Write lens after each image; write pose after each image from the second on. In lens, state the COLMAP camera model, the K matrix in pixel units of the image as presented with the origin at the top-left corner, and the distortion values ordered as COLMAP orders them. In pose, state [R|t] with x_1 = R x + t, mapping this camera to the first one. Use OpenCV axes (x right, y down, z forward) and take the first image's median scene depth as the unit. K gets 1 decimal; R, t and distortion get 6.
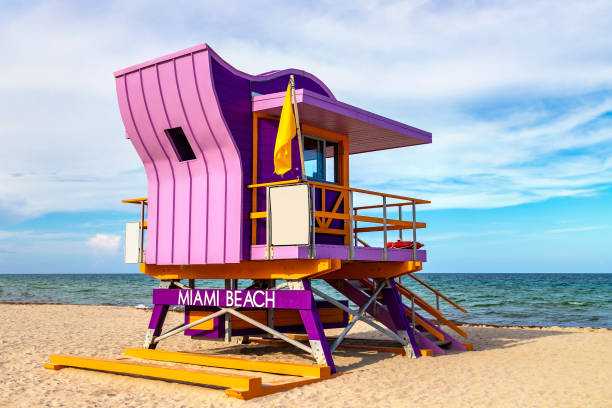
lens RADIAL K [[709.7, 0, 309.8], [0, 709.7, 201.7], [0, 0, 1]] dist [-0.033693, 0.000000]
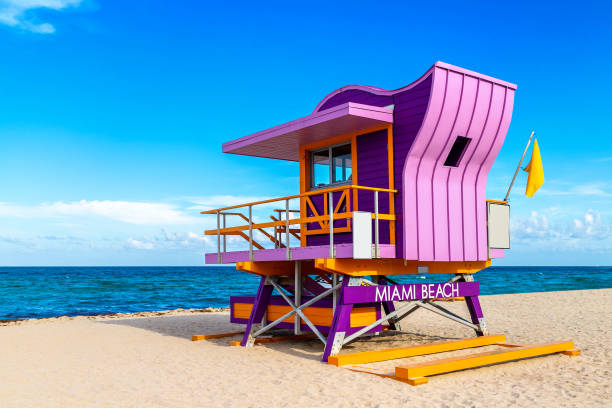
lens RADIAL K [[671.5, 0, 303.3], [0, 671.5, 206.9], [0, 0, 1]] dist [0.007865, 0.000000]
pose [[0.272137, 0.082748, 0.958694, -1.198650], [-0.089575, 0.994148, -0.060381, 0.085072], [-0.958080, -0.069443, 0.277957, 0.901494]]
